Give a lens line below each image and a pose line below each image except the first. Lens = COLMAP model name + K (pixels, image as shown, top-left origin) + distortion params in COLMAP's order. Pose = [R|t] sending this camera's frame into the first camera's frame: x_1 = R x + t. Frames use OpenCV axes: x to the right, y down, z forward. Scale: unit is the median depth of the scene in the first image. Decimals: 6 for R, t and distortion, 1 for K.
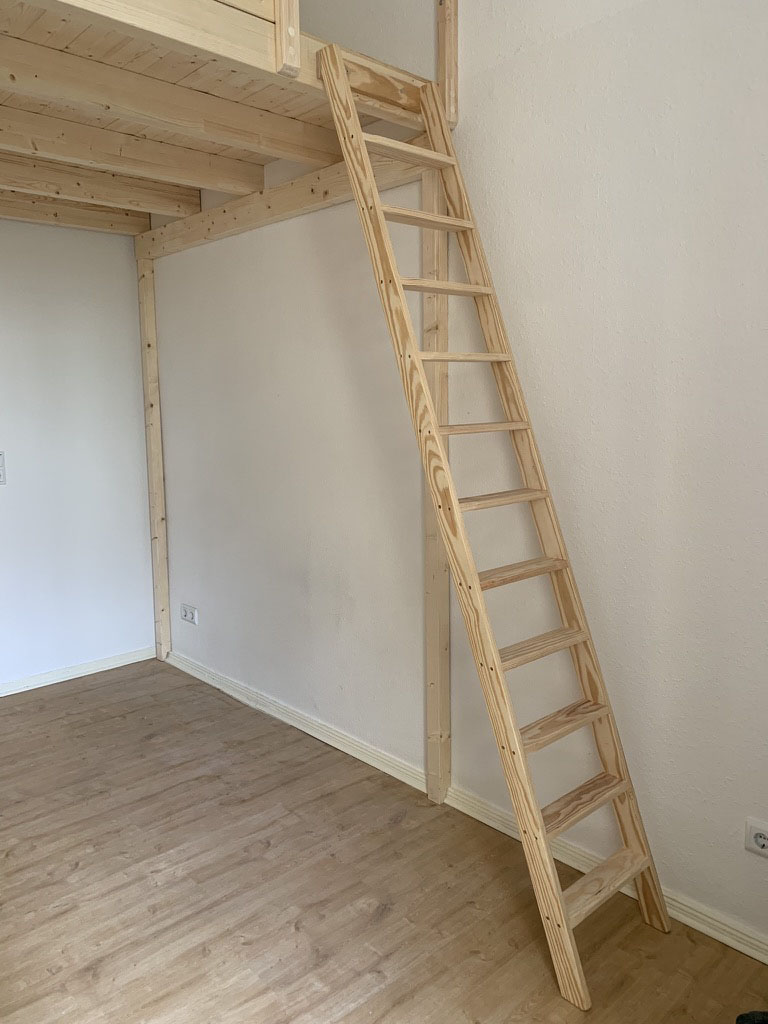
lens RADIAL K [[785.2, 0, 386.6], [0, 785.2, 510.7], [0, 0, 1]] dist [0.027123, -0.033053]
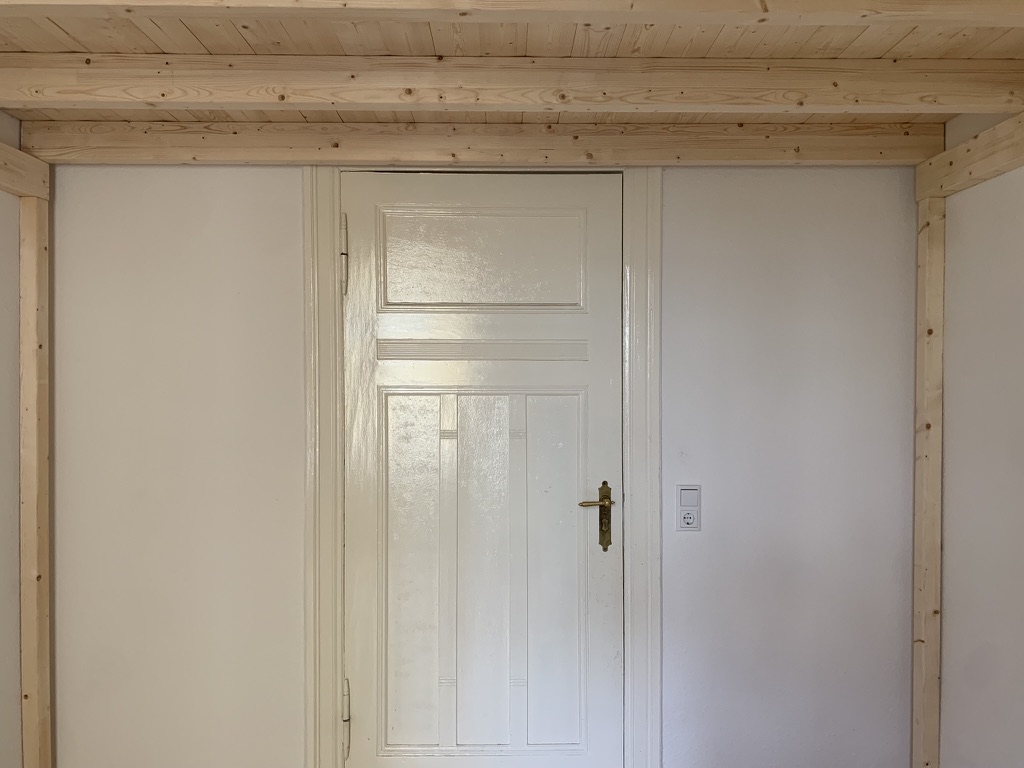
lens RADIAL K [[785.2, 0, 508.5], [0, 785.2, 380.1], [0, 0, 1]] dist [0.027123, -0.033053]
pose [[0.738914, 0.018731, -0.673539, -0.224123], [-0.105230, 0.990556, -0.087898, -0.144579], [0.665532, 0.135825, 0.733906, 0.574234]]
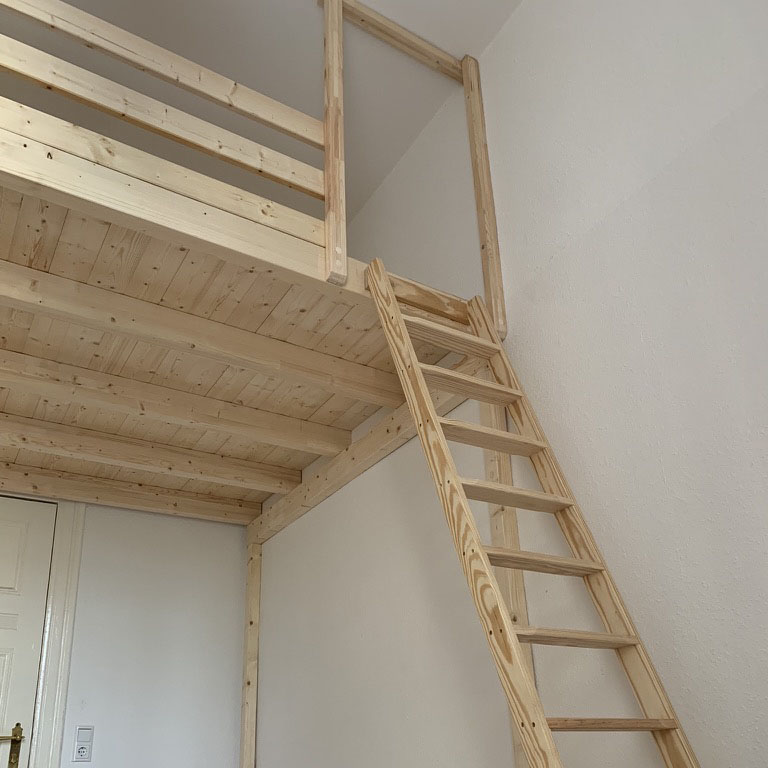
lens RADIAL K [[794.9, 0, 383.2], [0, 794.9, 499.0], [0, 0, 1]] dist [0.021665, 0.000000]
pose [[0.979493, -0.094046, -0.178184, 0.104462], [-0.002319, 0.879053, -0.476718, 0.239004], [0.201466, 0.467355, 0.860808, 0.156944]]
